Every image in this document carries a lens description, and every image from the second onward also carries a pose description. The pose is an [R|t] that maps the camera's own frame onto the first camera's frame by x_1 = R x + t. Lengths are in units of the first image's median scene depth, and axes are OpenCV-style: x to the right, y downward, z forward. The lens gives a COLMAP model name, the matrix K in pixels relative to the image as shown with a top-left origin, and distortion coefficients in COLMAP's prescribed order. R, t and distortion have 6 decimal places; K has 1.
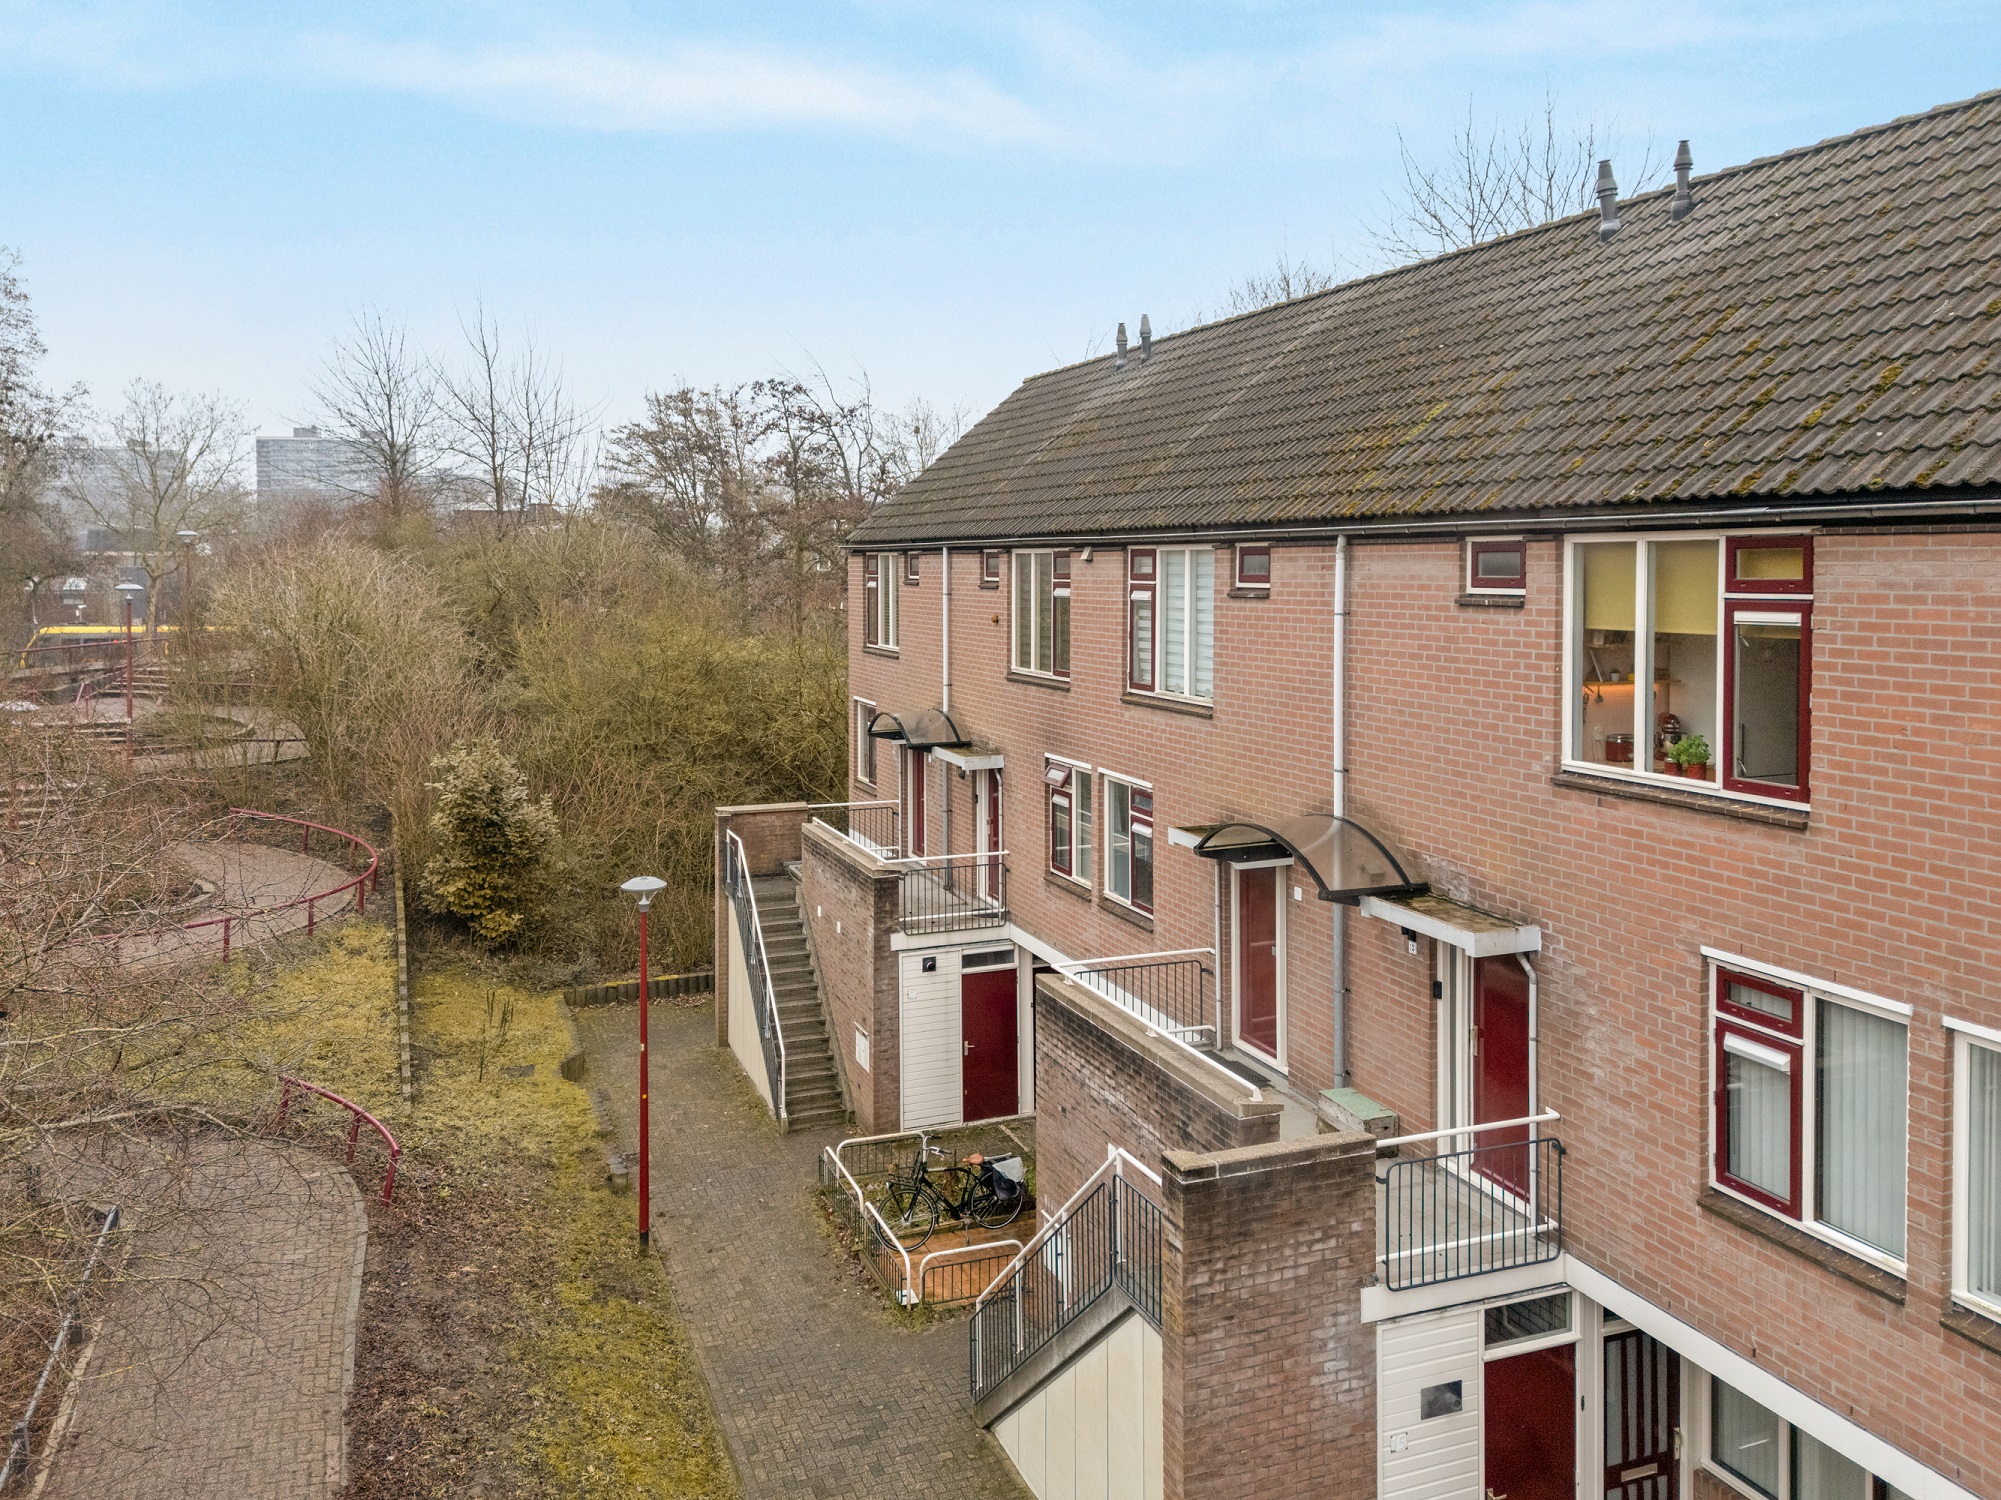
lens RADIAL K [[1423.0, 0, 999.4], [0, 1423.0, 728.6], [0, 0, 1]] dist [0.089089, -0.084804]
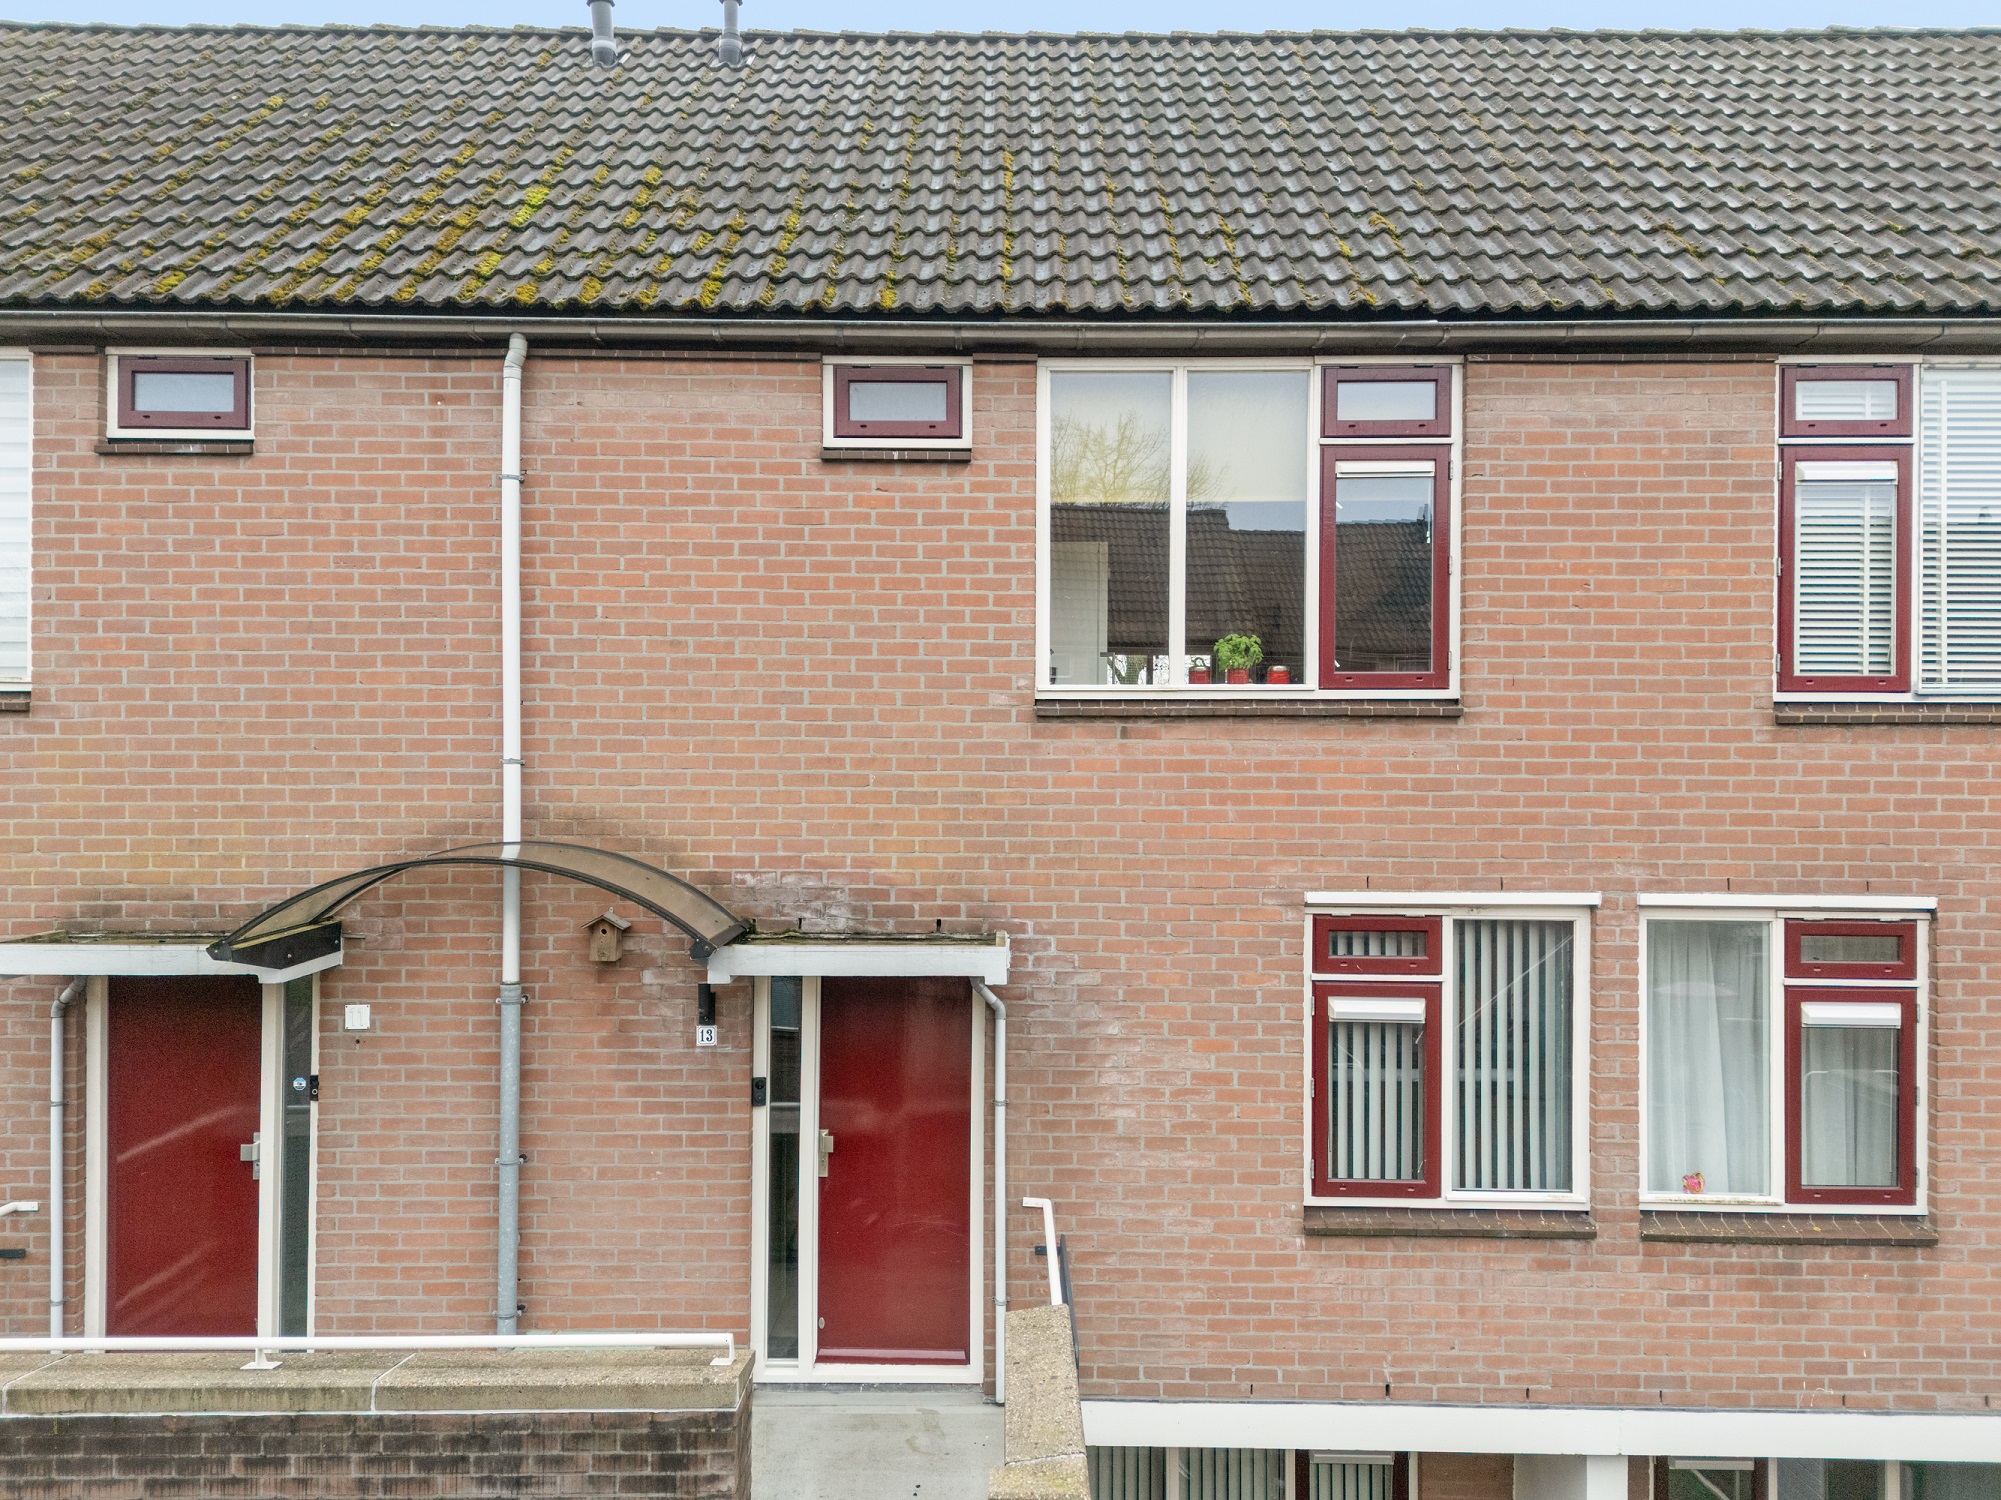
lens RADIAL K [[1423.0, 0, 999.4], [0, 1423.0, 728.6], [0, 0, 1]] dist [0.089089, -0.084804]
pose [[0.387679, -0.019854, 0.921581, -0.270334], [0.092155, 0.995594, -0.017318, 0.056968], [-0.917176, 0.091642, 0.387801, 0.797281]]
